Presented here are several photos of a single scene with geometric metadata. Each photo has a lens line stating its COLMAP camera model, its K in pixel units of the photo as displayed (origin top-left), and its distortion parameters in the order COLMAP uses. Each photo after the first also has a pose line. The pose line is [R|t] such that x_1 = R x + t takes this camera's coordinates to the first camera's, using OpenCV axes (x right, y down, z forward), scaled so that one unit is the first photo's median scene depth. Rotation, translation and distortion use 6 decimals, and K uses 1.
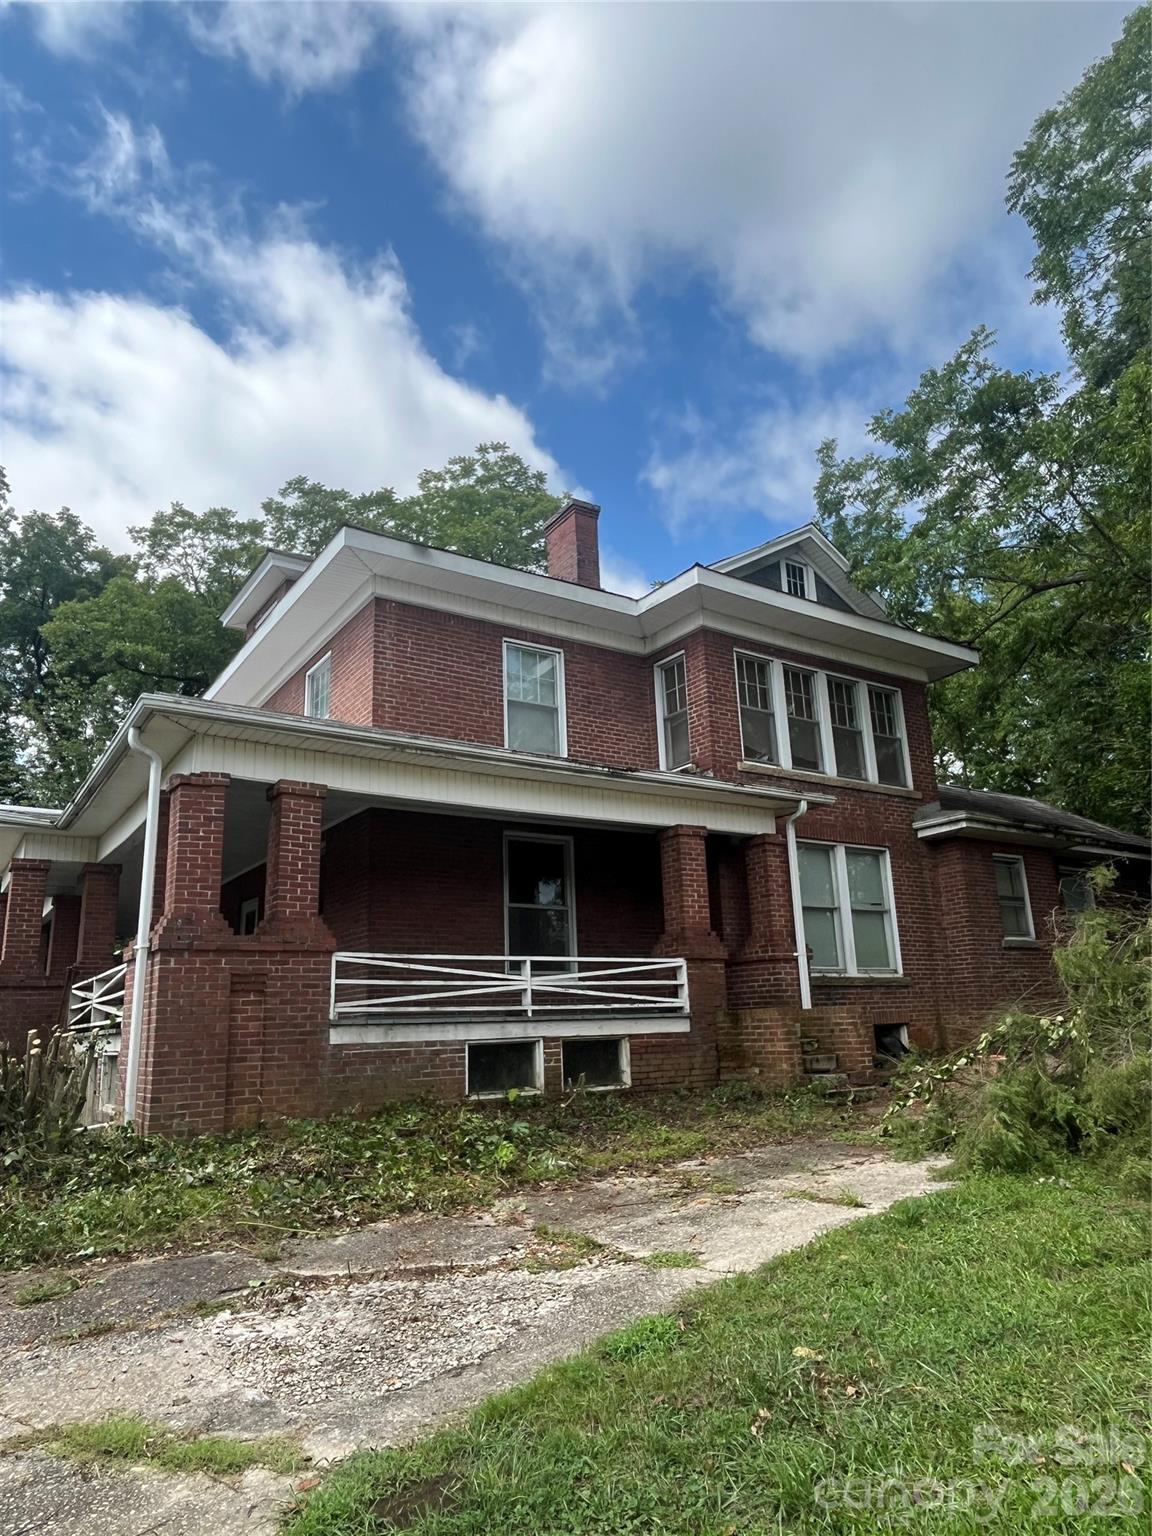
lens RADIAL K [[986.7, 0, 569.6], [0, 986.7, 775.1], [0, 0, 1]] dist [-0.001619, 0.001612]
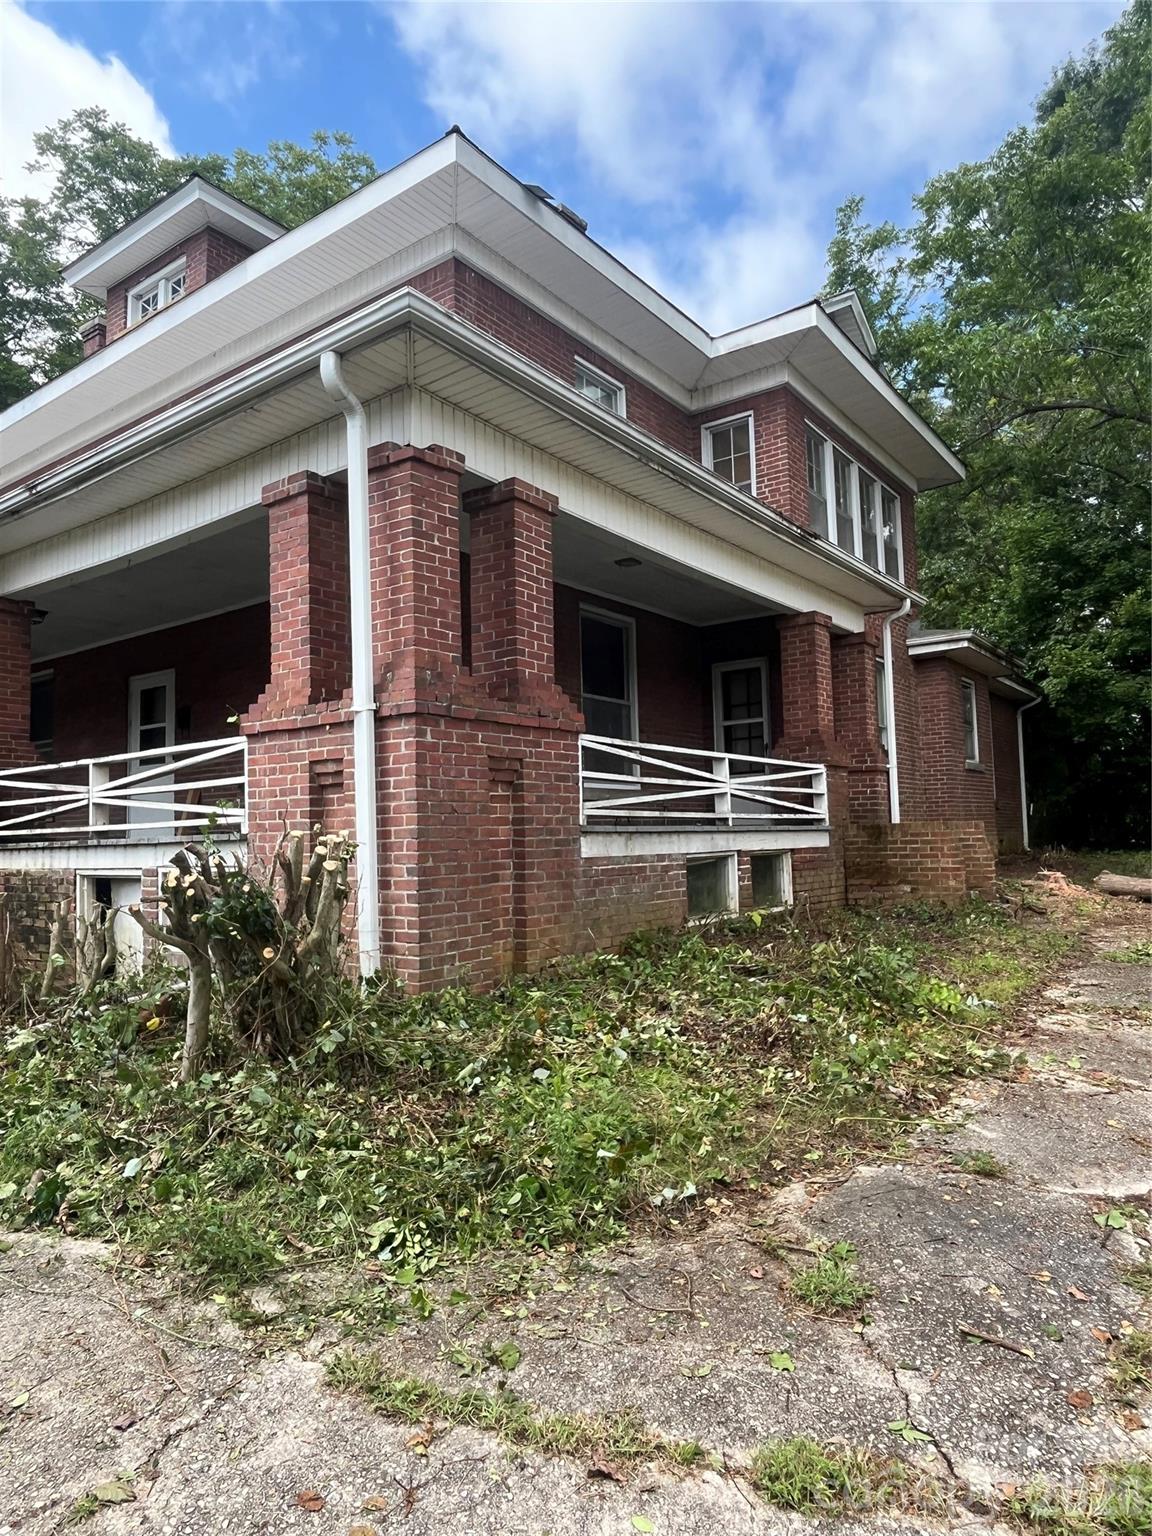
lens RADIAL K [[986.7, 0, 569.6], [0, 986.7, 775.1], [0, 0, 1]] dist [-0.001619, 0.001612]
pose [[0.939560, 0.032034, 0.340883, -0.397992], [-0.091379, 0.982961, 0.159490, 0.077242], [-0.329966, -0.180999, 0.926478, 0.268192]]
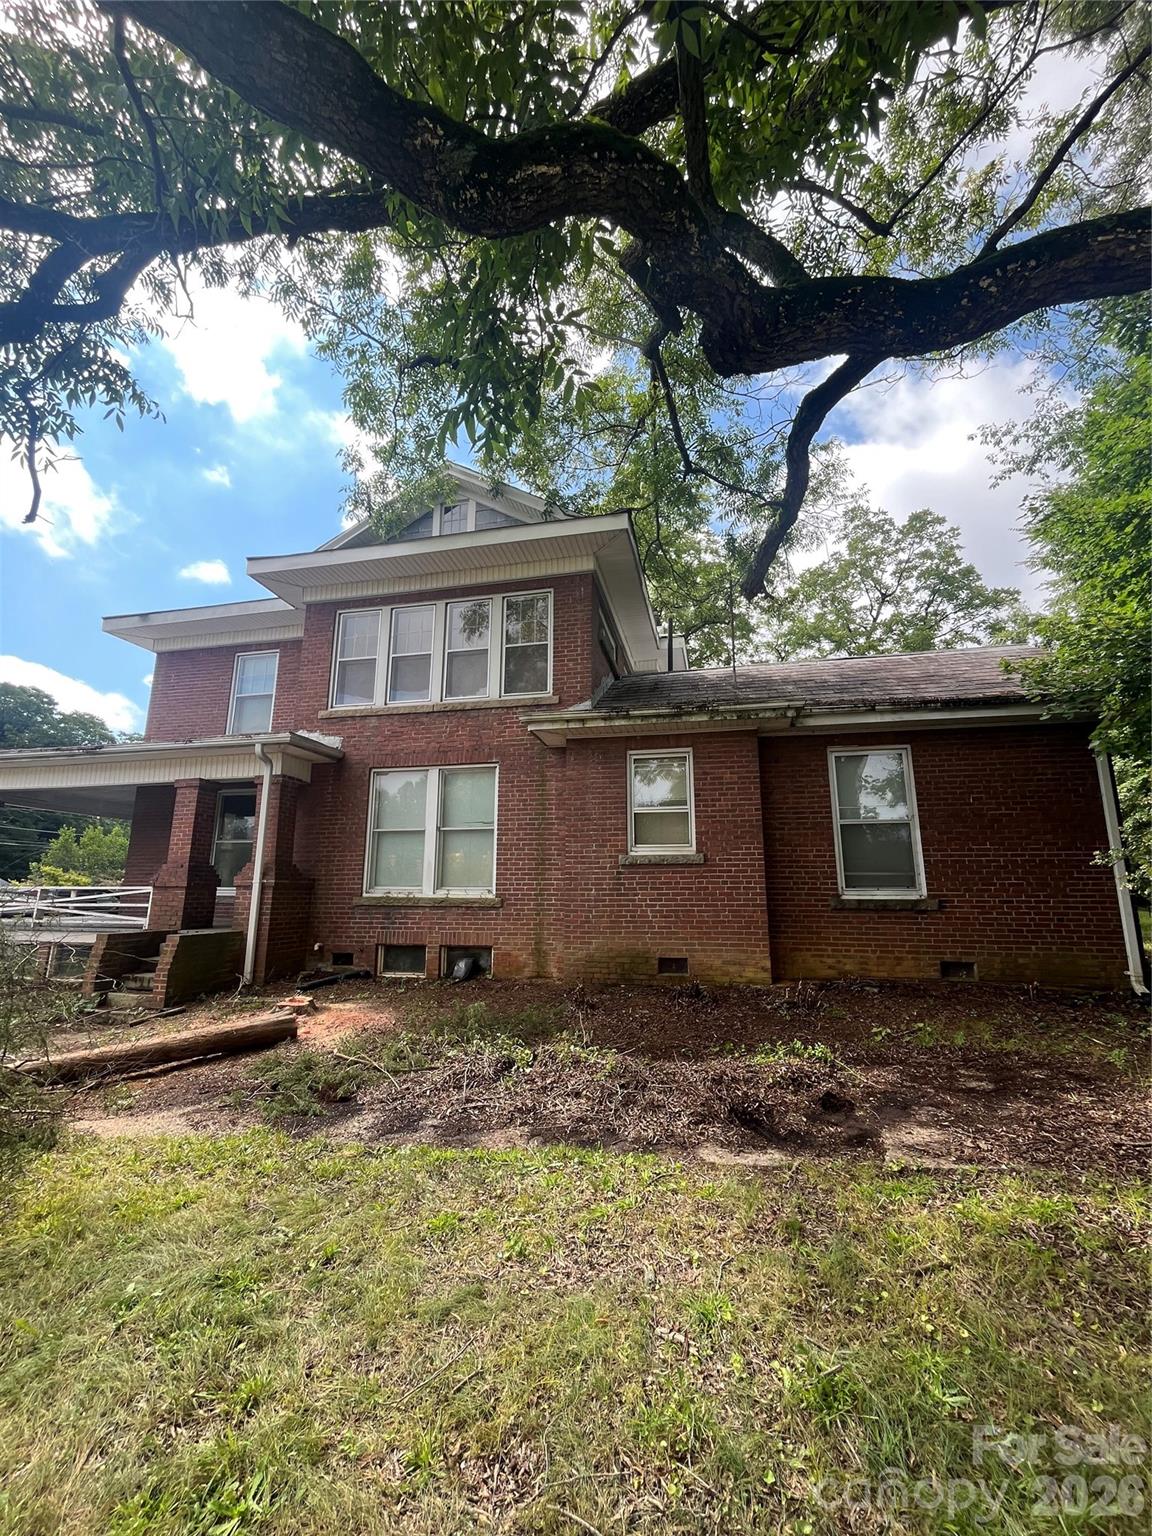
lens RADIAL K [[624.6, 0, 576.0], [0, 624.6, 768.0], [0, 0, 1]] dist [-0.000700, -0.000405]
pose [[0.697347, -0.109882, -0.708261, 1.094576], [0.156239, 0.987719, 0.000593, 0.121754], [0.699497, -0.111071, 0.705951, 0.843539]]
